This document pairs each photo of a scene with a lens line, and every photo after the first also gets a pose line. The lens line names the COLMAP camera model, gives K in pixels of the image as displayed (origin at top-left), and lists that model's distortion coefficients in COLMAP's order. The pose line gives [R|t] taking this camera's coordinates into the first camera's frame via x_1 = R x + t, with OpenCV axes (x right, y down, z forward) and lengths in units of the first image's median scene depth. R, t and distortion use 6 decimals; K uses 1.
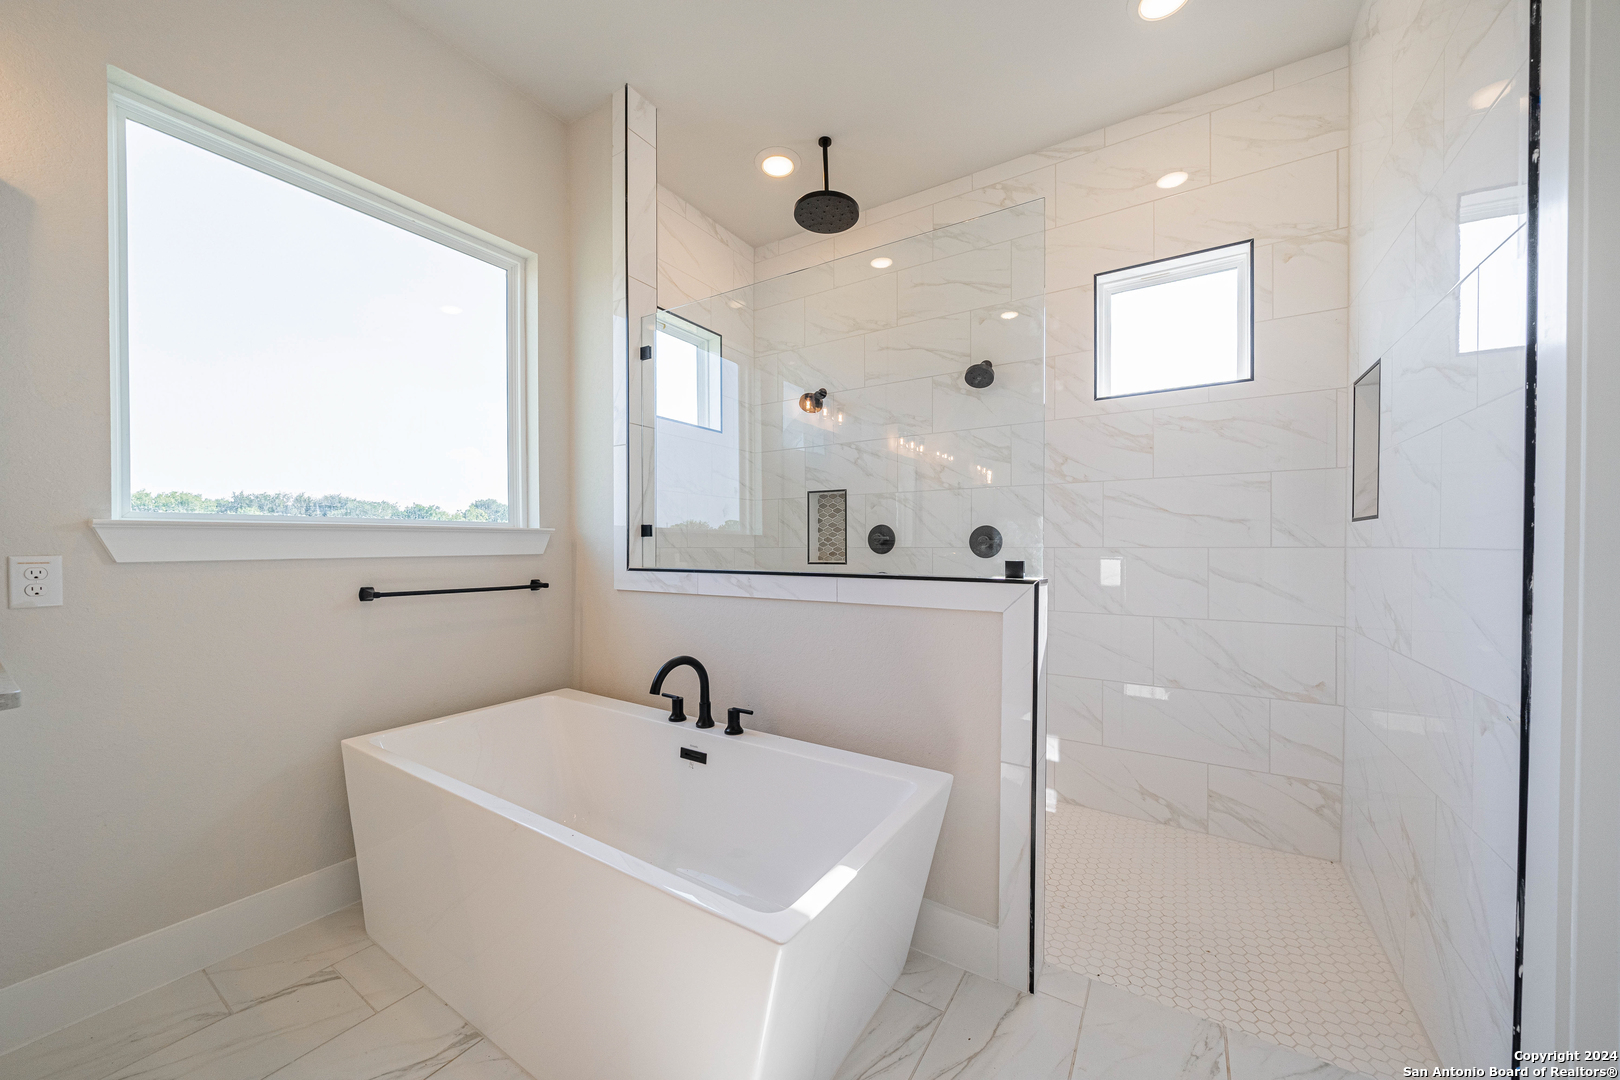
lens RADIAL K [[557.7, 0, 821.1], [0, 557.7, 549.3], [0, 0, 1]] dist [-0.000480, -0.000187]
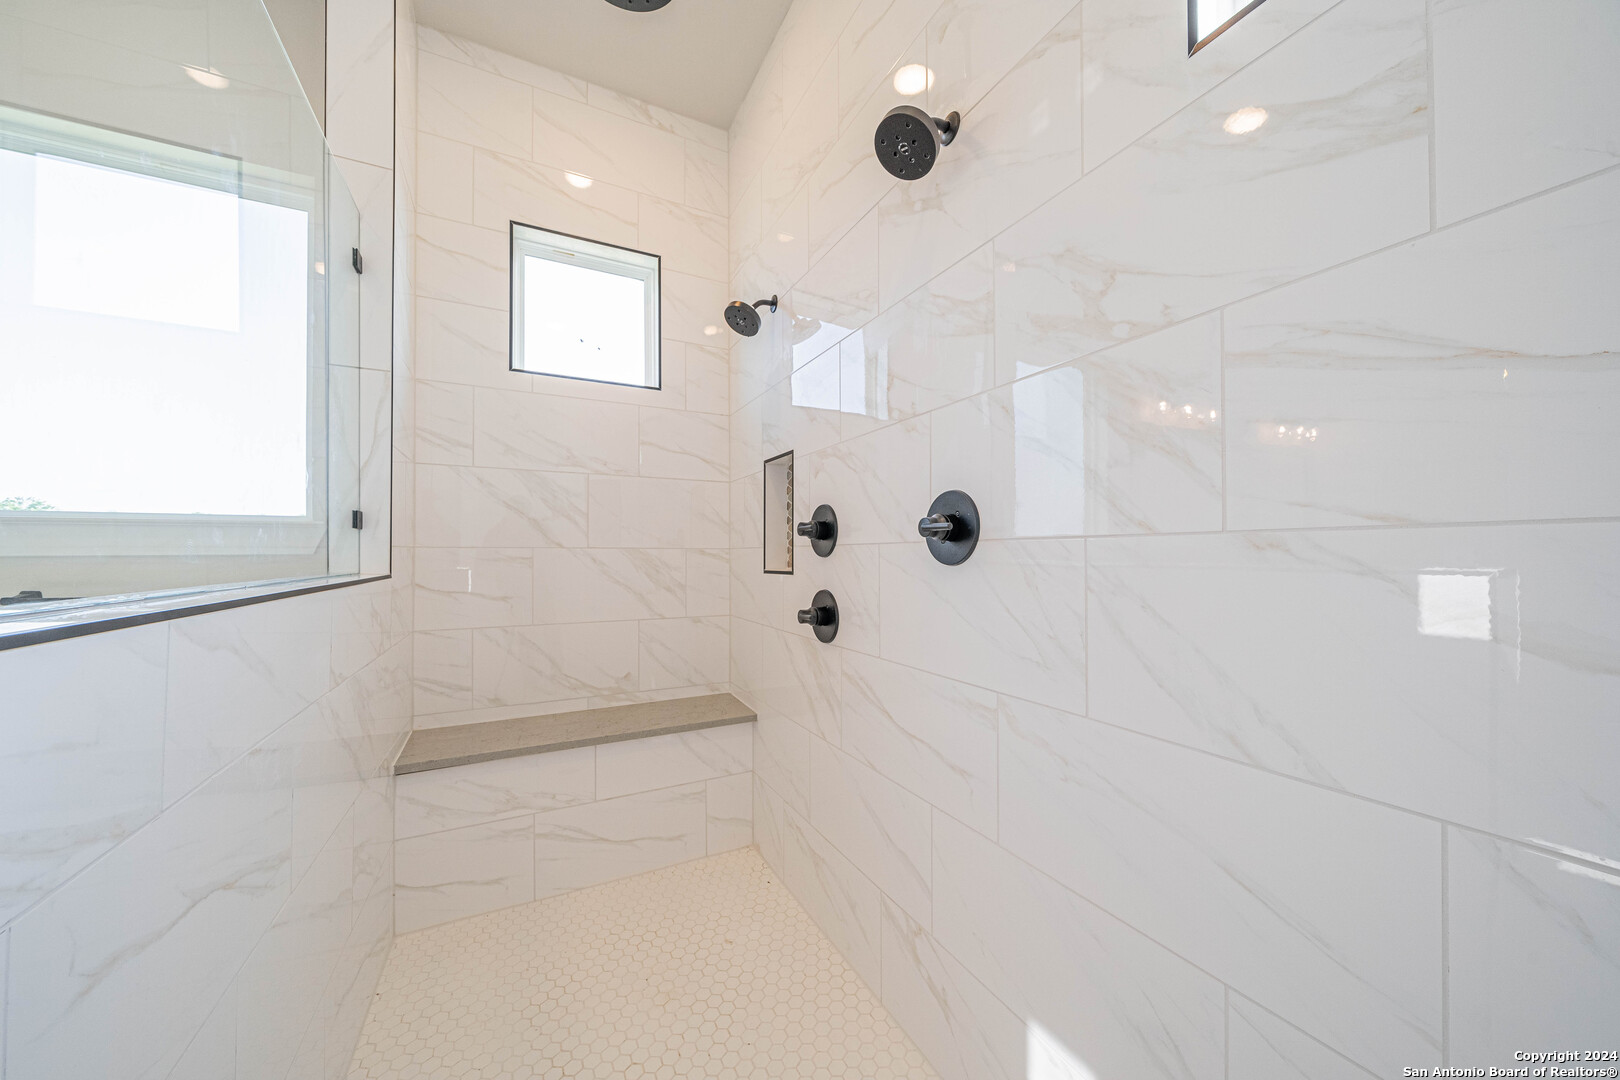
lens RADIAL K [[557.7, 0, 802.8], [0, 557.7, 547.9], [0, 0, 1]] dist [-0.000480, -0.000187]
pose [[0.864249, -0.007601, -0.503006, 0.509294], [-0.000753, 0.999865, -0.016404, 0.011716], [0.503063, 0.014556, 0.864127, 0.698884]]
